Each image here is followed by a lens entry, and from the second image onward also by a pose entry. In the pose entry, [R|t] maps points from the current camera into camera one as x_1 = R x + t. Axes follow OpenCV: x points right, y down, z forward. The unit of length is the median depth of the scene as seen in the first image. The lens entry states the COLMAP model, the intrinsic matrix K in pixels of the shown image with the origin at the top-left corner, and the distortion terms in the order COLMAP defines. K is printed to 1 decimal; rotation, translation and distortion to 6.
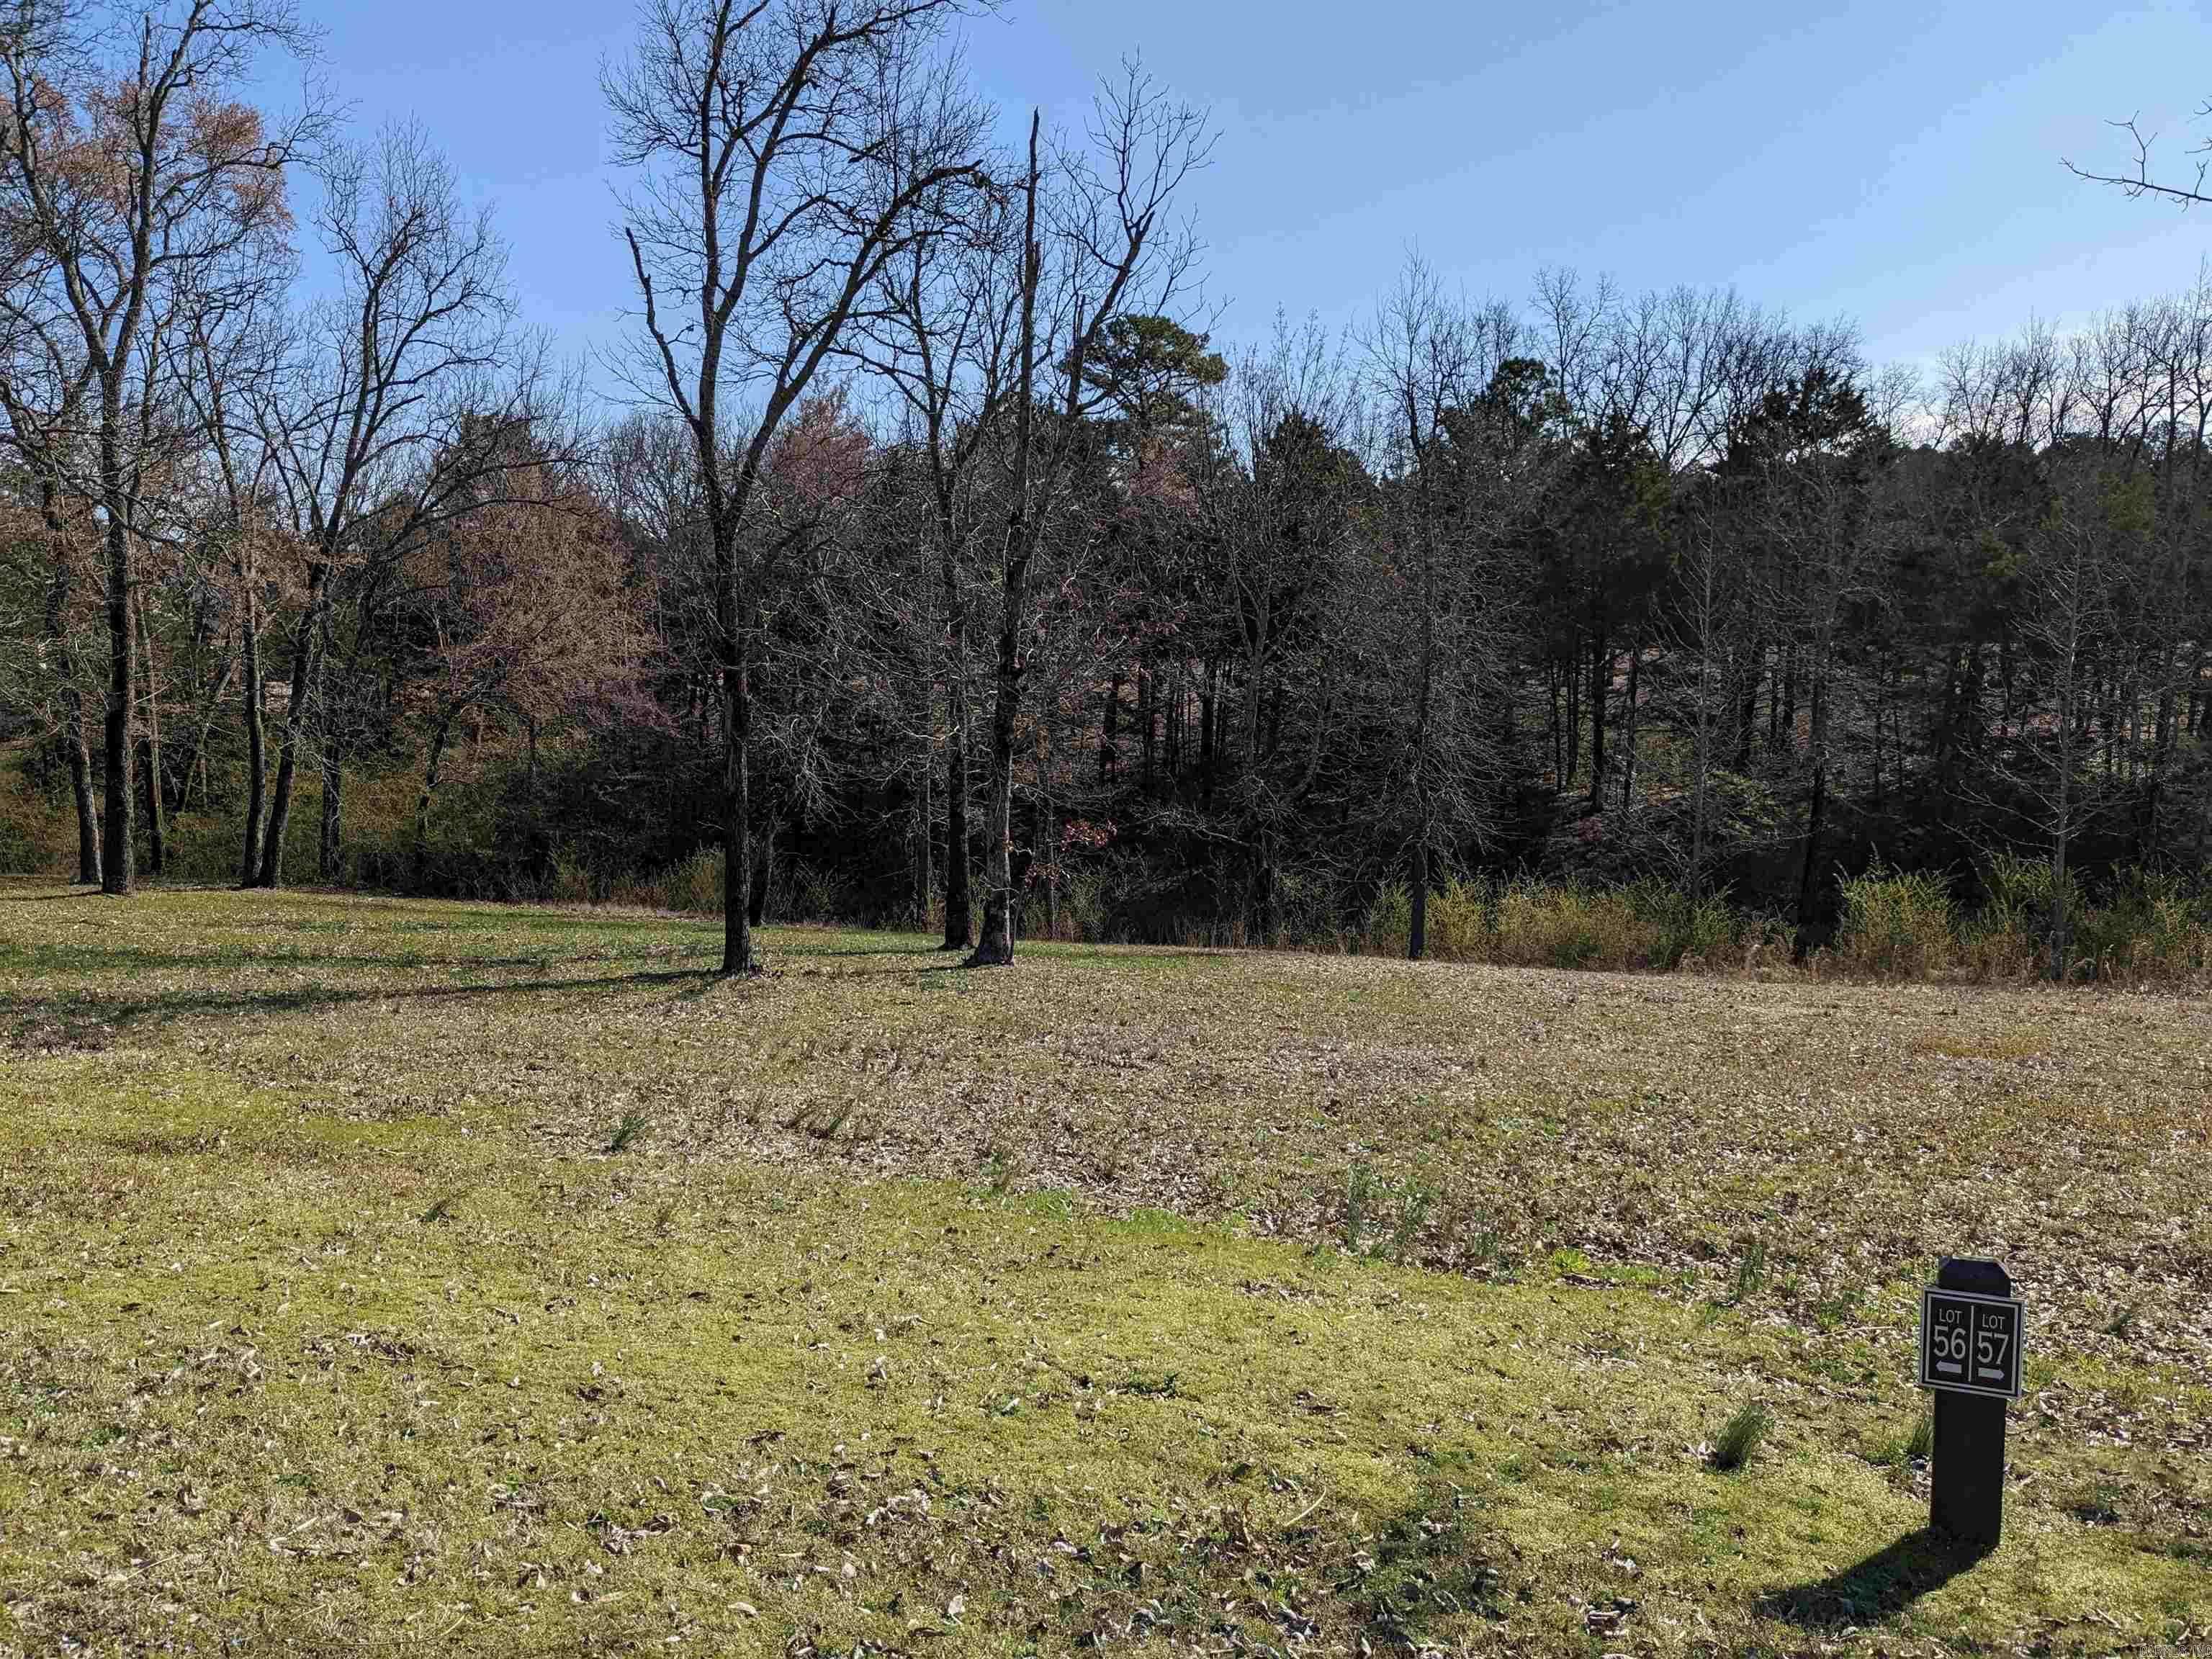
lens RADIAL K [[1719.8, 0, 1106.0], [0, 1719.8, 829.5], [0, 0, 1]] dist [0.102551, -0.126098]
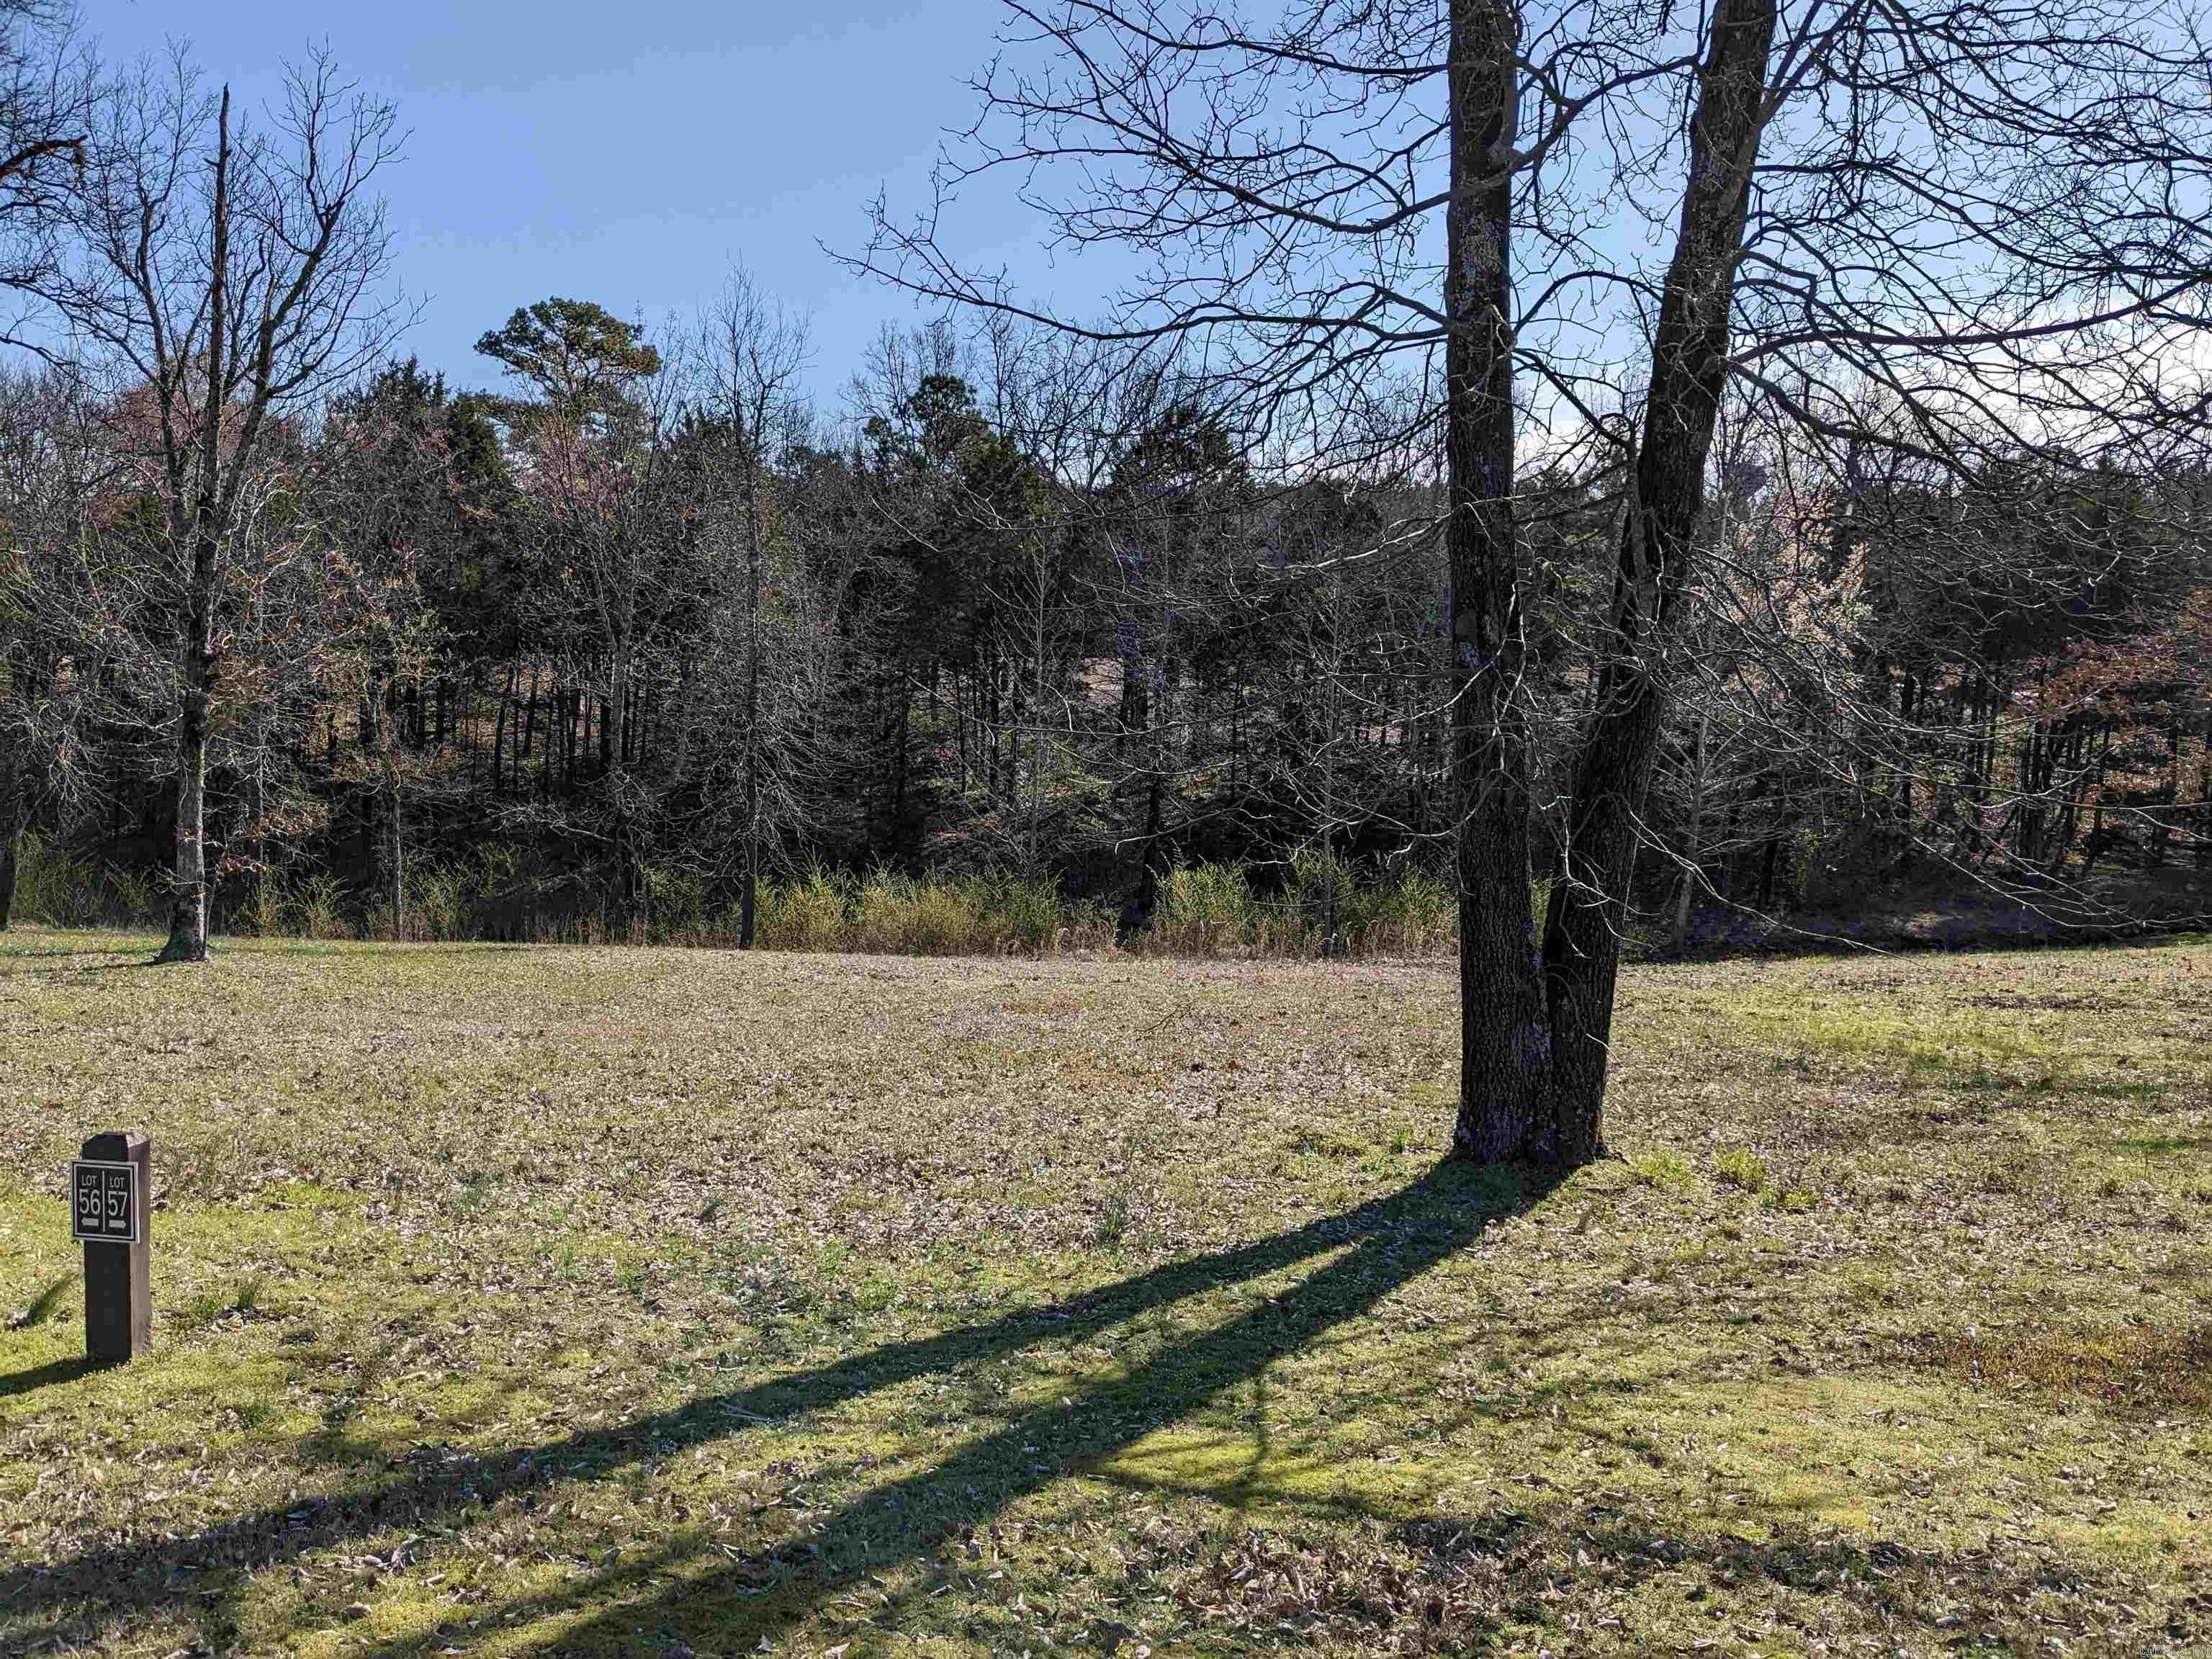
lens RADIAL K [[1719.8, 0, 1106.0], [0, 1719.8, 829.5], [0, 0, 1]] dist [0.102551, -0.126098]
pose [[0.965346, -0.002021, 0.260966, 0.102932], [0.002216, 0.999997, -0.000456, 0.003829], [-0.260964, 0.001019, 0.965348, -0.046497]]
